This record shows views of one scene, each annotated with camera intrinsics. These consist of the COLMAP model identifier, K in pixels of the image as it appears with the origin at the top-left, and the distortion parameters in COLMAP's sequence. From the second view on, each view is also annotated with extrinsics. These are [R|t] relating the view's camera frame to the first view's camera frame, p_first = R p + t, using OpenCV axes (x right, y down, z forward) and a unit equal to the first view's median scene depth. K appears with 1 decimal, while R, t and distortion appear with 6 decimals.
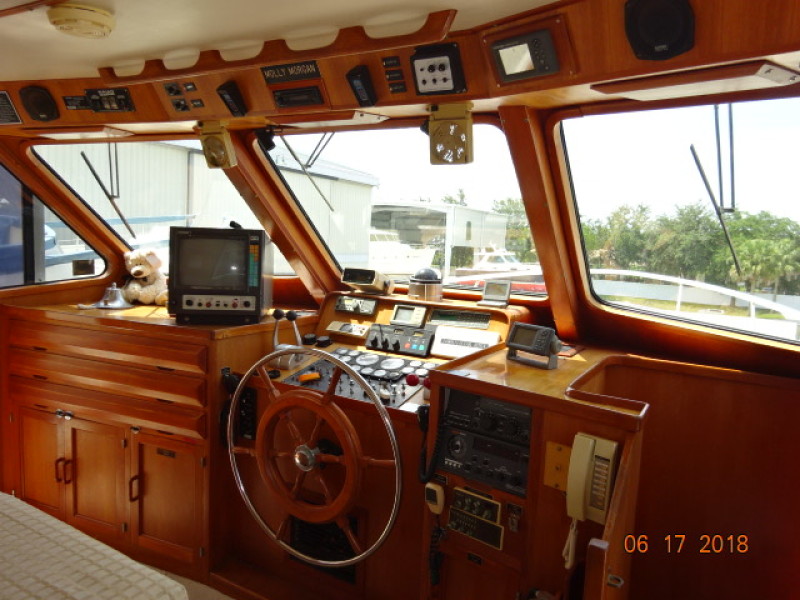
lens RADIAL K [[588.0, 0, 400.0], [0, 588.0, 300.0], [0, 0, 1]] dist [-0.005385, -0.004277]
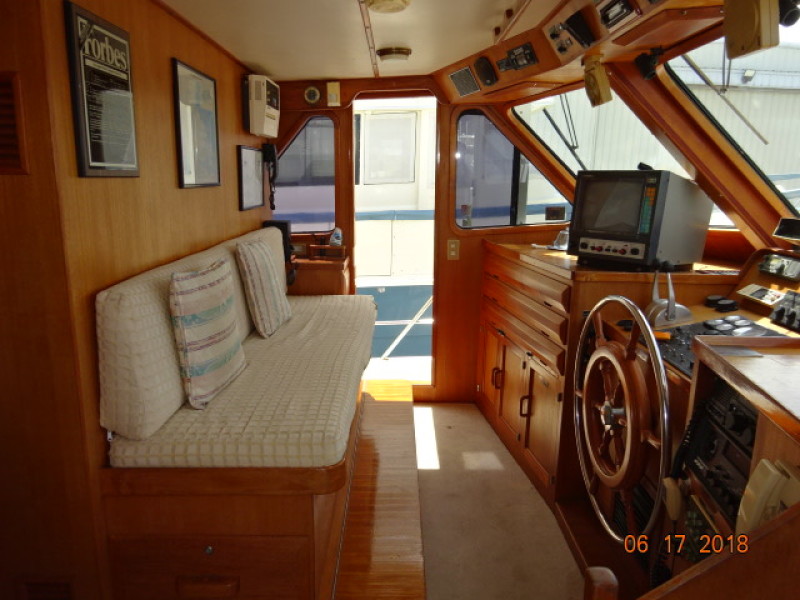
lens RADIAL K [[582.2, 0, 400.0], [0, 582.2, 300.0], [0, 0, 1]] dist [0.001388, 0.002945]
pose [[0.519803, 0.143269, -0.842187, 0.329530], [-0.092819, 0.989472, 0.111036, 0.015067], [0.849229, 0.020454, 0.527629, 0.188655]]
